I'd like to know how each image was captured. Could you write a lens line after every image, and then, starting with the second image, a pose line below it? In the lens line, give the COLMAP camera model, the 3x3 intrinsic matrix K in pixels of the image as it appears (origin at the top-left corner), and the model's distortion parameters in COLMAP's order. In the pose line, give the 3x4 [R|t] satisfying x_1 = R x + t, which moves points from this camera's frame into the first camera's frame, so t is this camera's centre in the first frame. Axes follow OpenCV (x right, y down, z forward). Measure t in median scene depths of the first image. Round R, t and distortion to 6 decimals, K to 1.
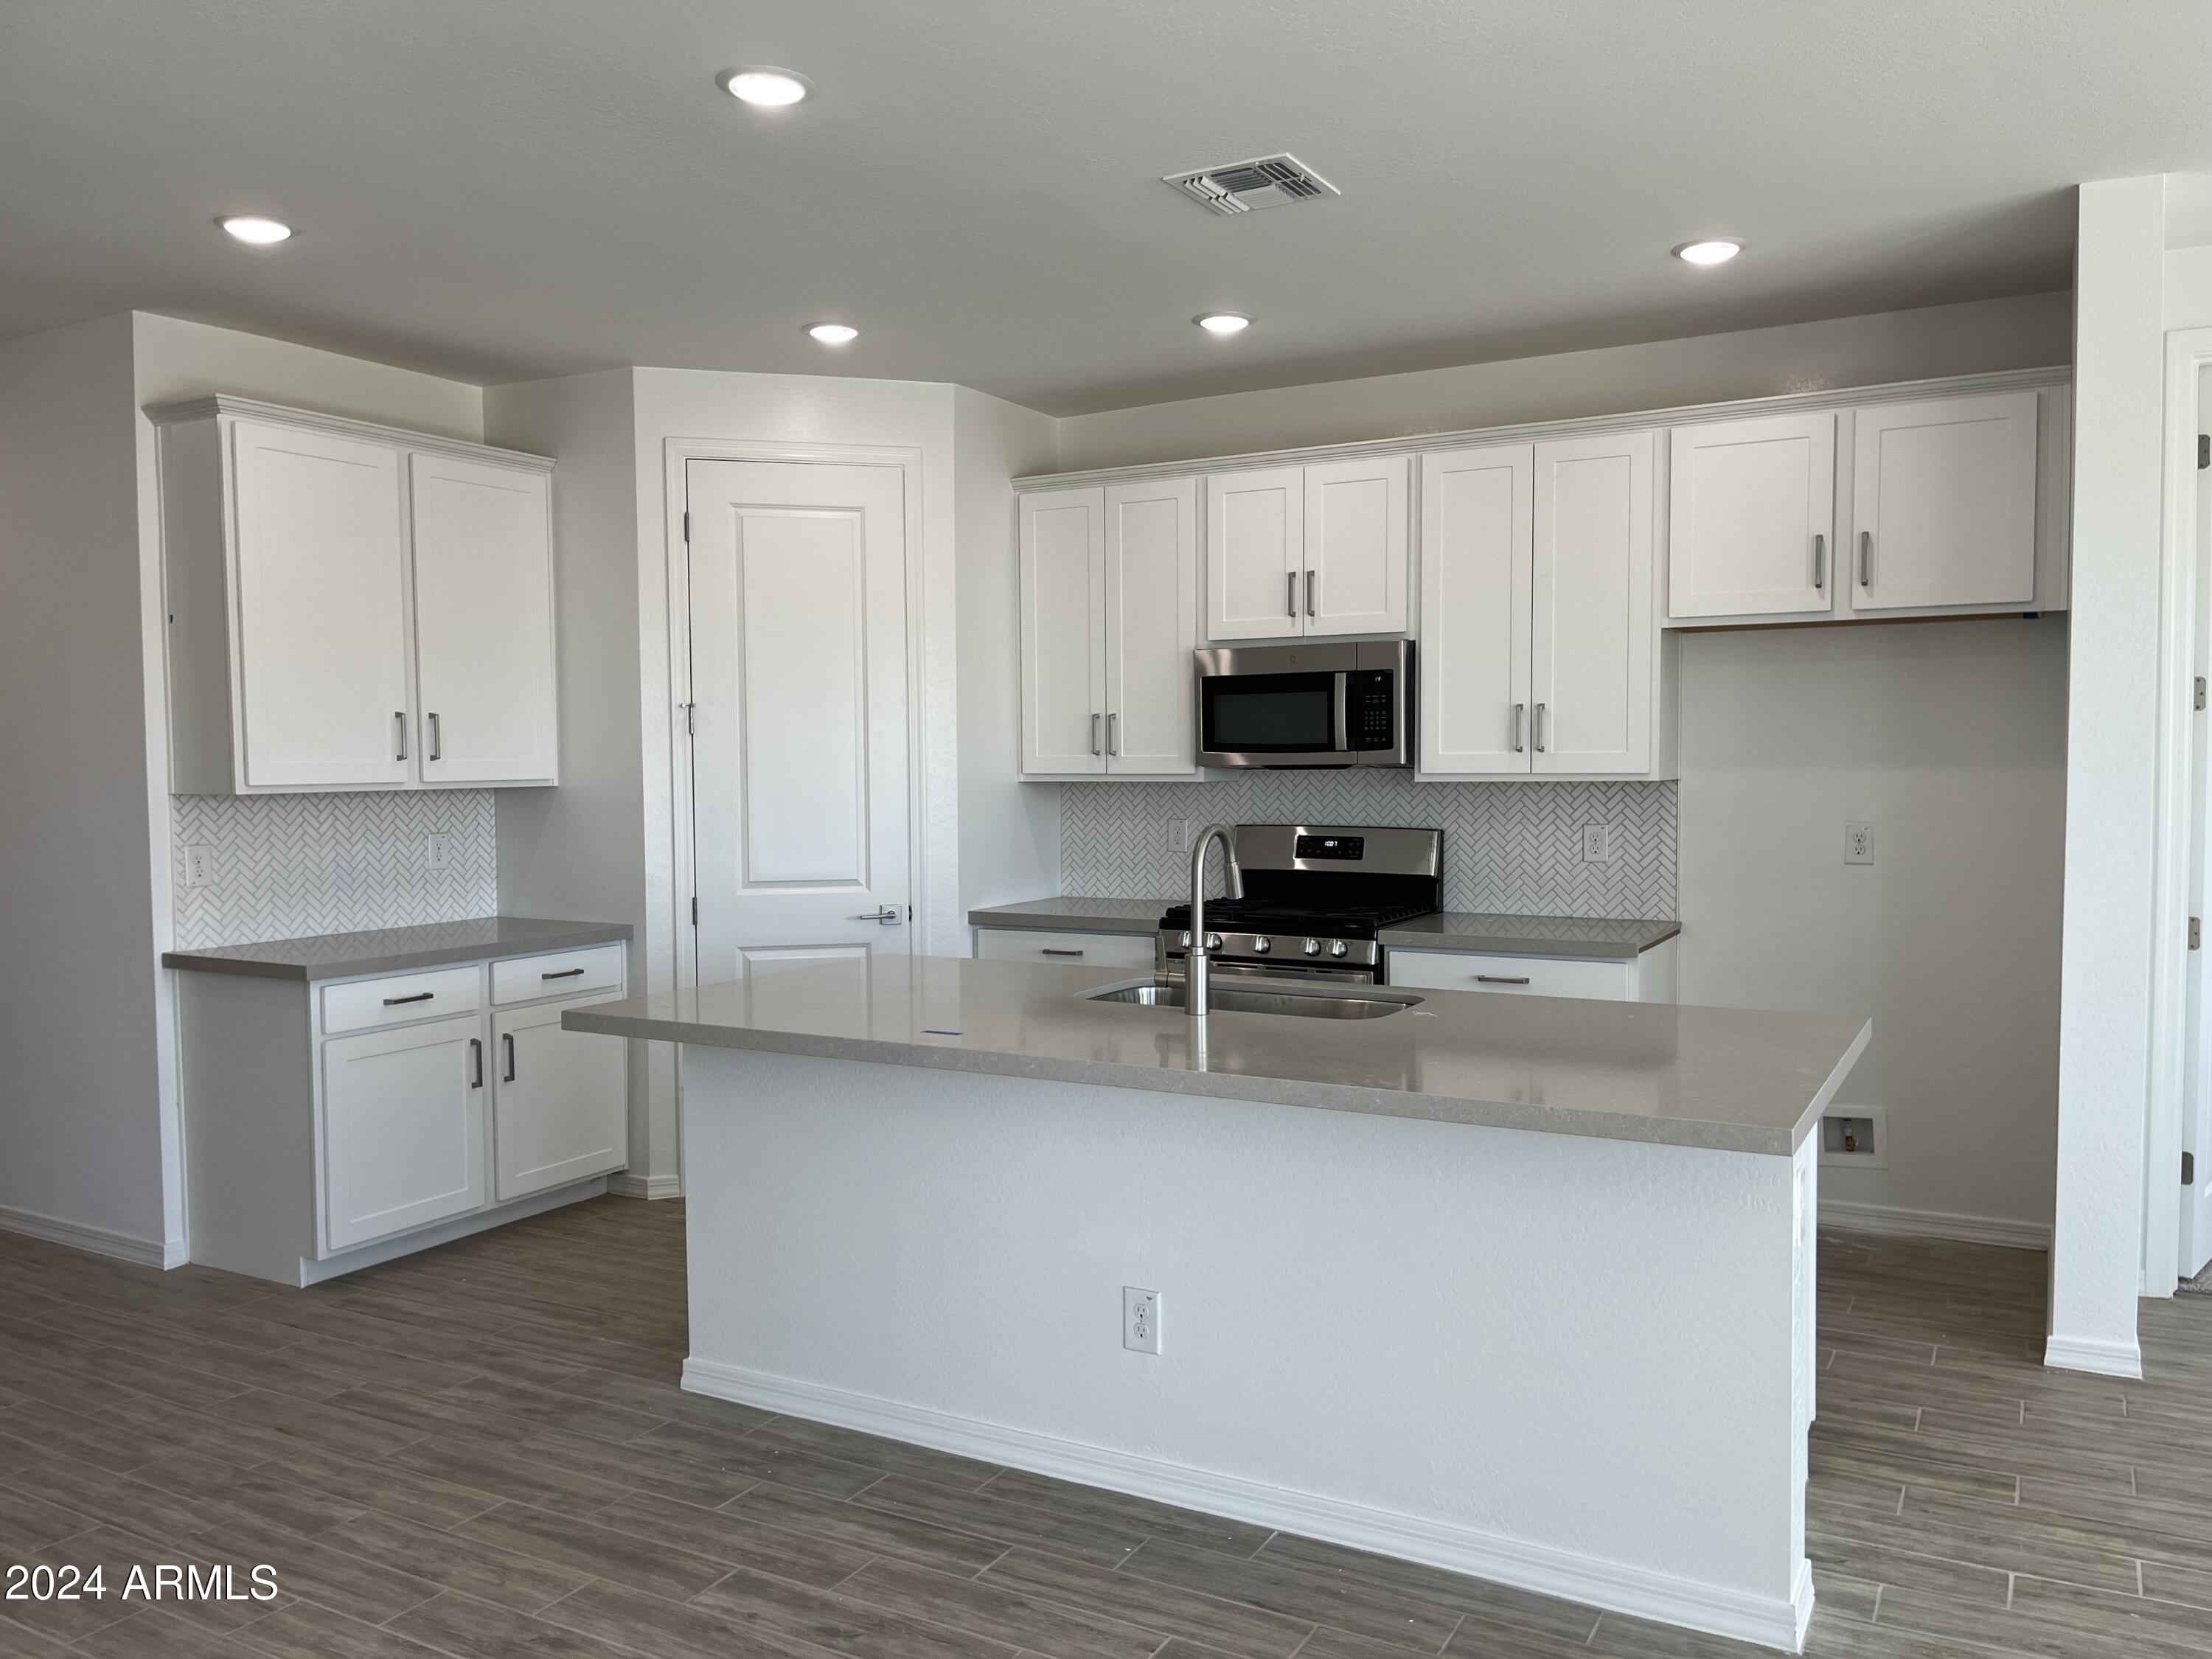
lens RADIAL K [[1683.3, 0, 1107.4], [0, 1683.3, 827.6], [0, 0, 1]] dist [0.050428, -0.065047]
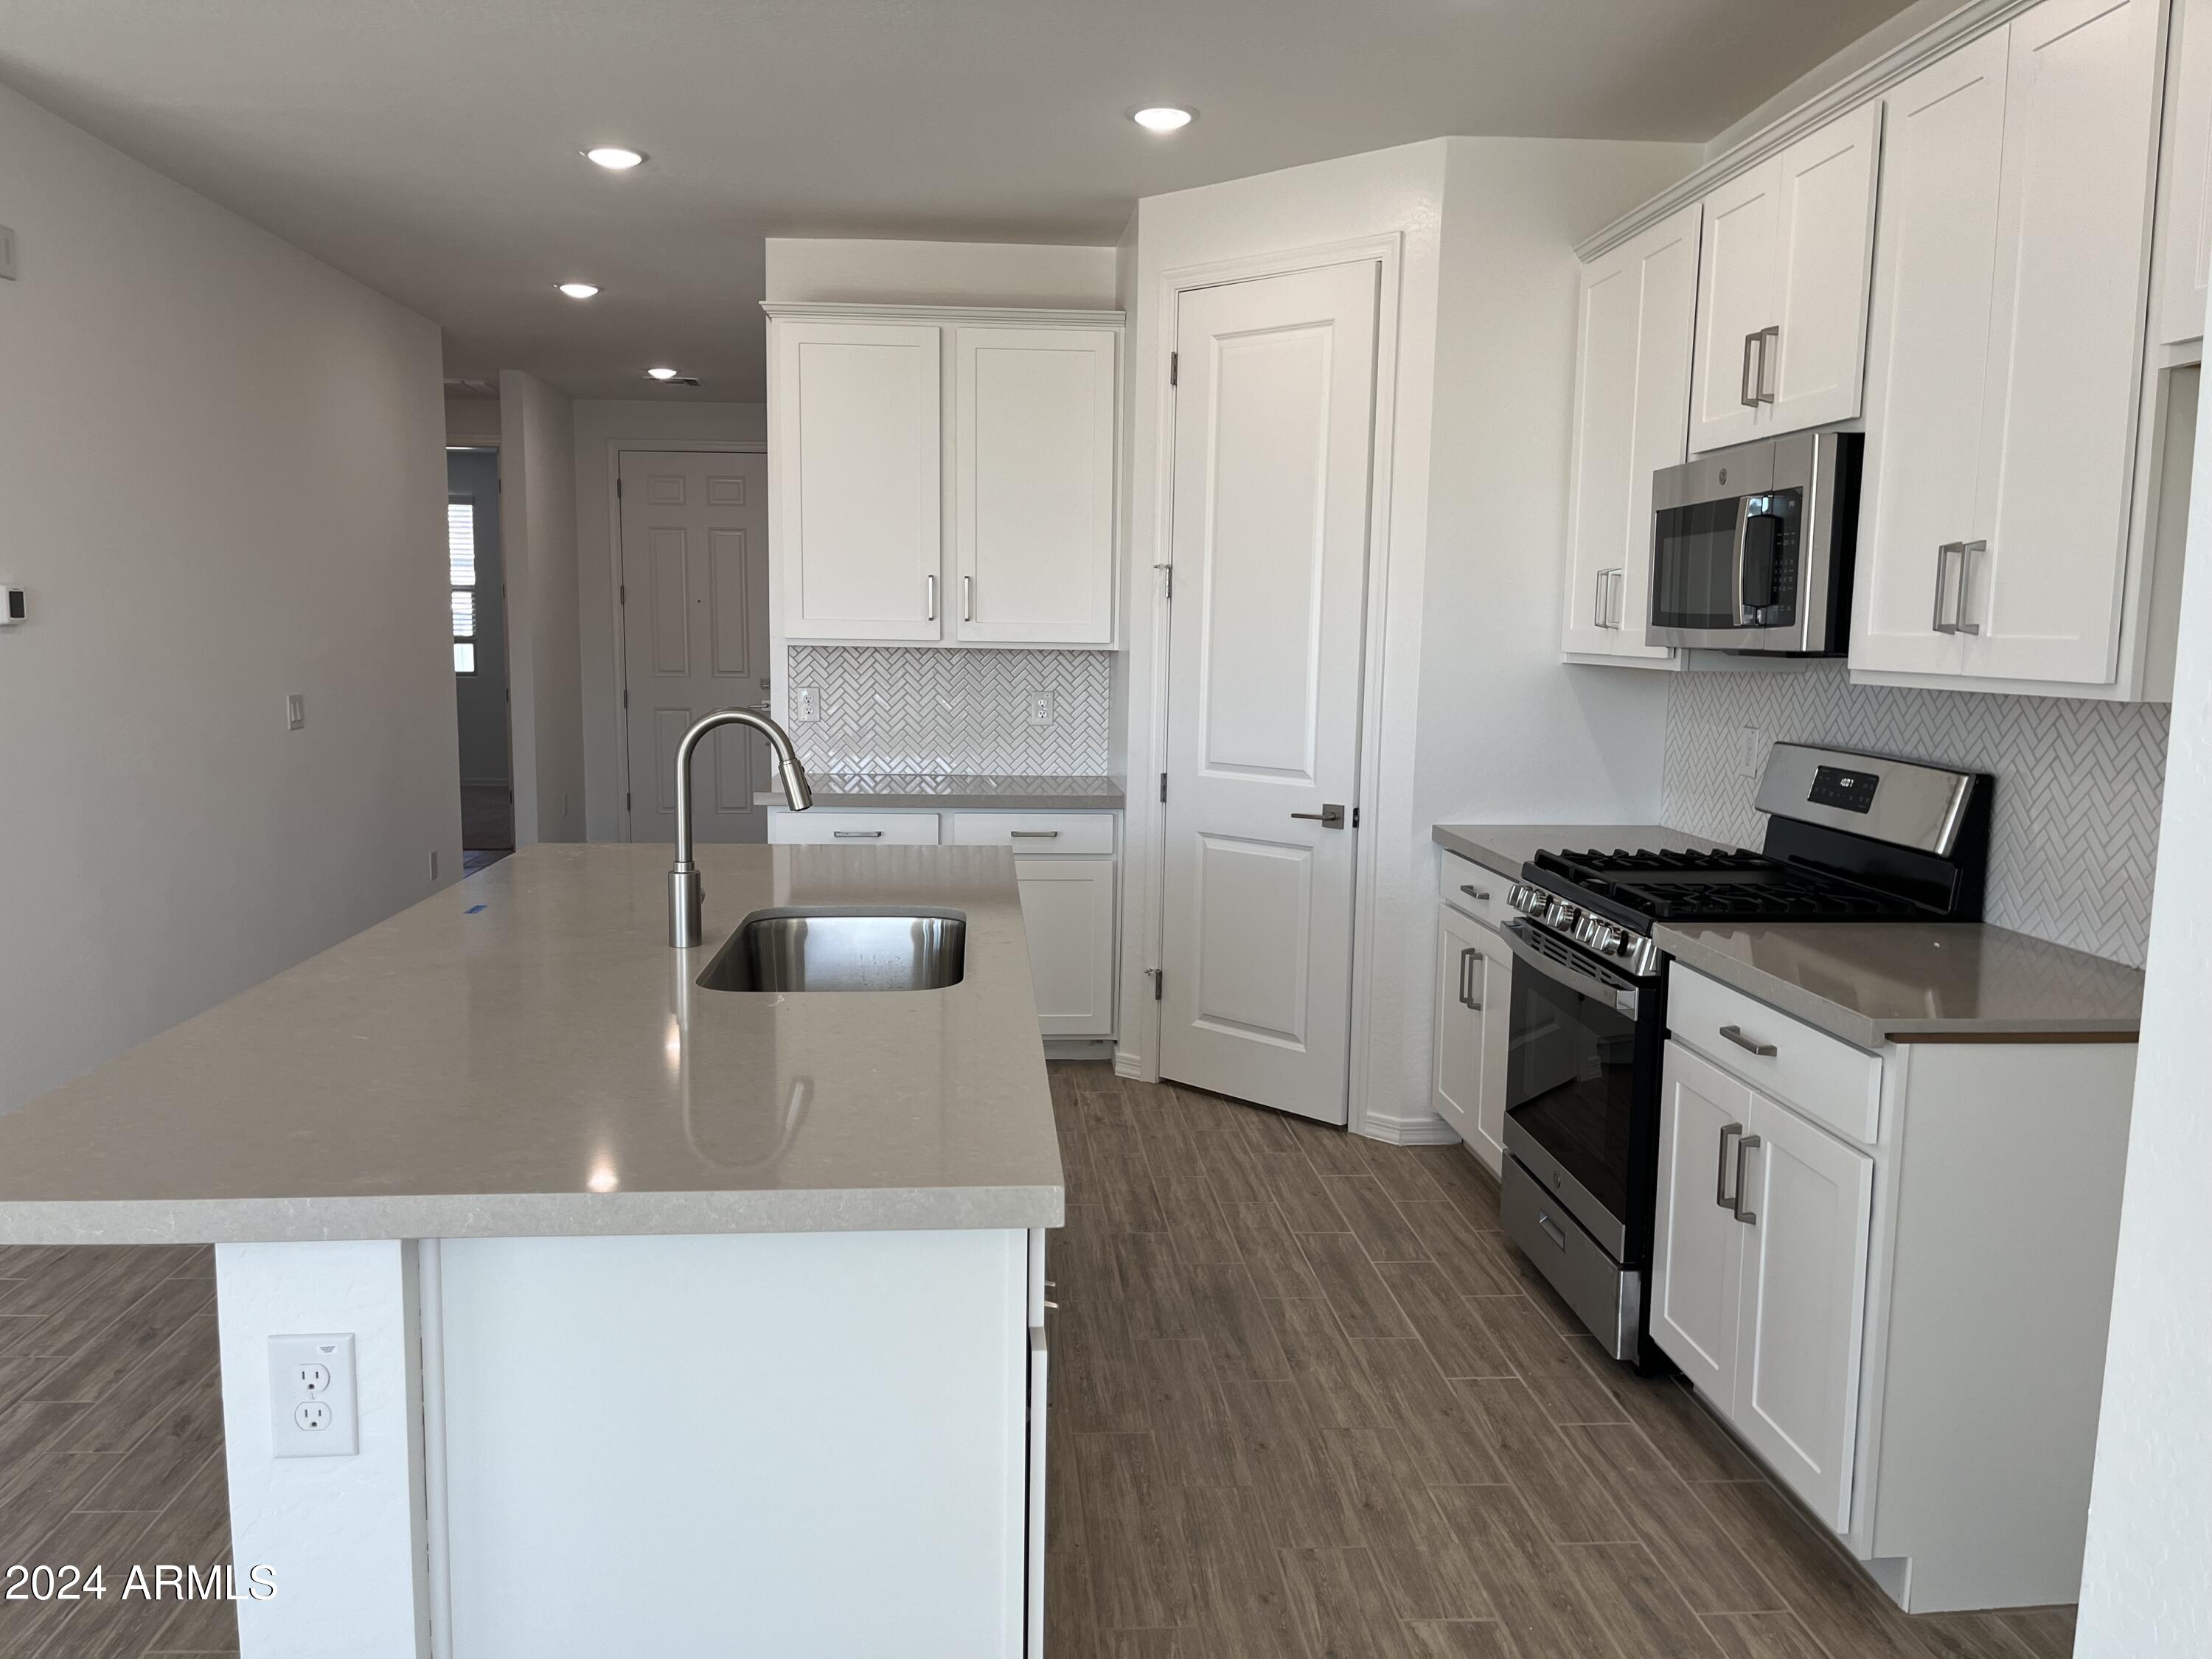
lens RADIAL K [[1683.3, 0, 1094.5], [0, 1683.3, 817.6], [0, 0, 1]] dist [0.050428, -0.065047]
pose [[0.552274, 0.112902, -0.825982, 0.503463], [-0.055278, 0.993566, 0.098848, -0.024037], [0.831828, -0.008933, 0.554962, 0.447470]]
